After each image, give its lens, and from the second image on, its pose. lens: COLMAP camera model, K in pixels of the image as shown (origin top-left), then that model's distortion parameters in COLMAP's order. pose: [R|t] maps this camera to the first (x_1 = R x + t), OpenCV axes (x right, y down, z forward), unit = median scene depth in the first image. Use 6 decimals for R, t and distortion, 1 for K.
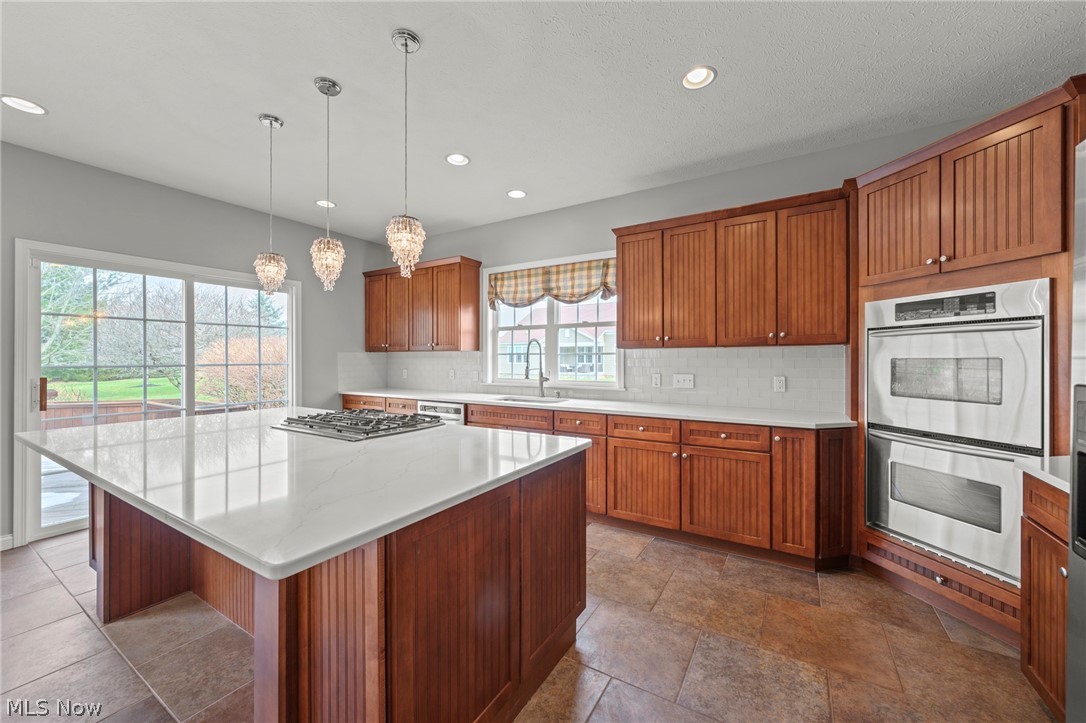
lens RADIAL K [[410.8, 0, 543.9], [0, 410.8, 359.7], [0, 0, 1]] dist [-0.001074, -0.000166]
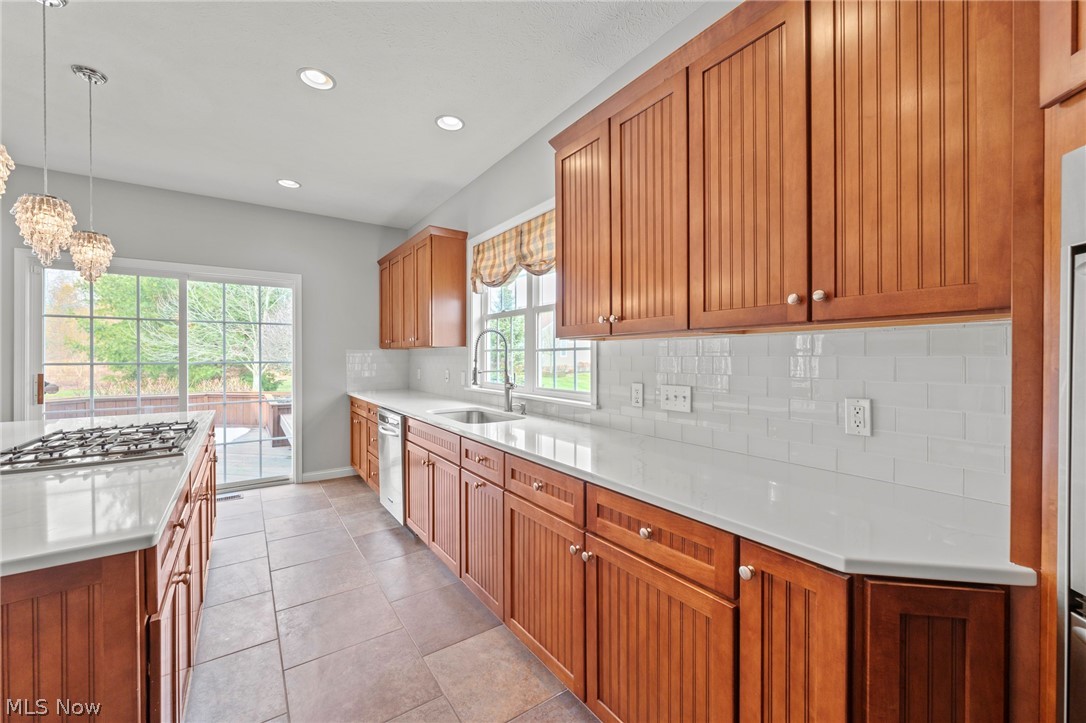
lens RADIAL K [[427.4, 0, 543.0], [0, 427.4, 361.5], [0, 0, 1]] dist [-0.001570, -0.000307]
pose [[0.919119, 0.004283, -0.393958, 0.448142], [-0.000115, 0.999944, 0.010602, -0.002667], [0.393981, -0.009699, 0.919067, 0.466367]]
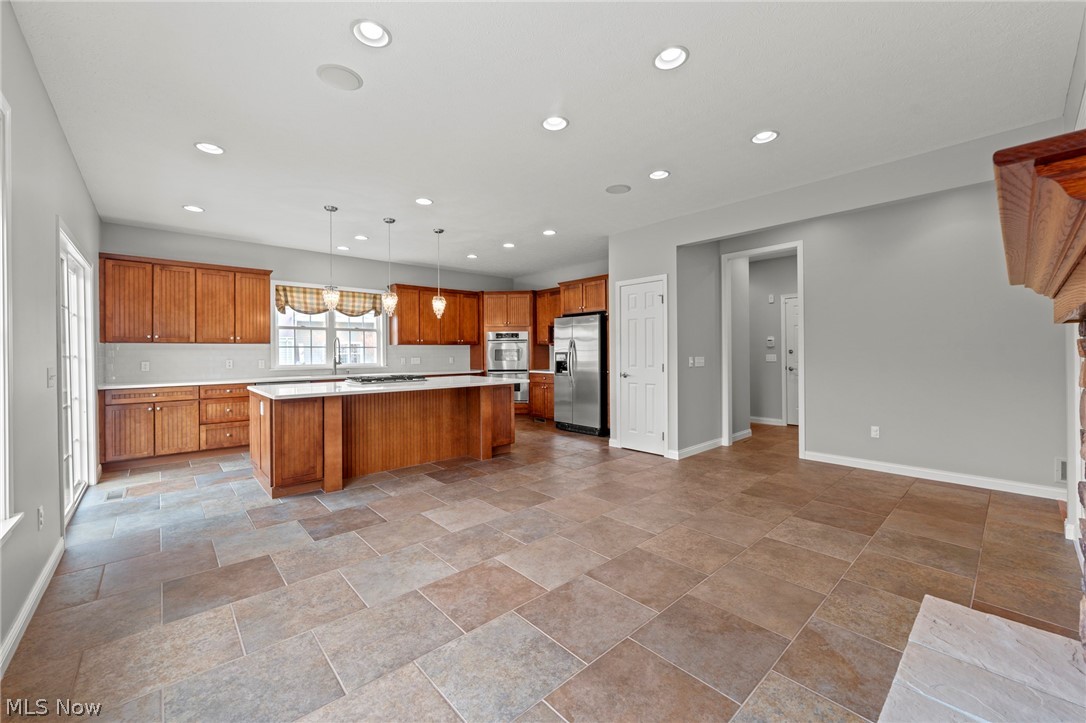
lens RADIAL K [[427.4, 0, 543.0], [0, 427.4, 361.5], [0, 0, 1]] dist [-0.001570, -0.000307]
pose [[0.298691, -0.023438, 0.954062, -1.741528], [0.007663, 0.999725, 0.022161, 0.014746], [-0.954319, 0.000692, 0.298788, -0.308397]]
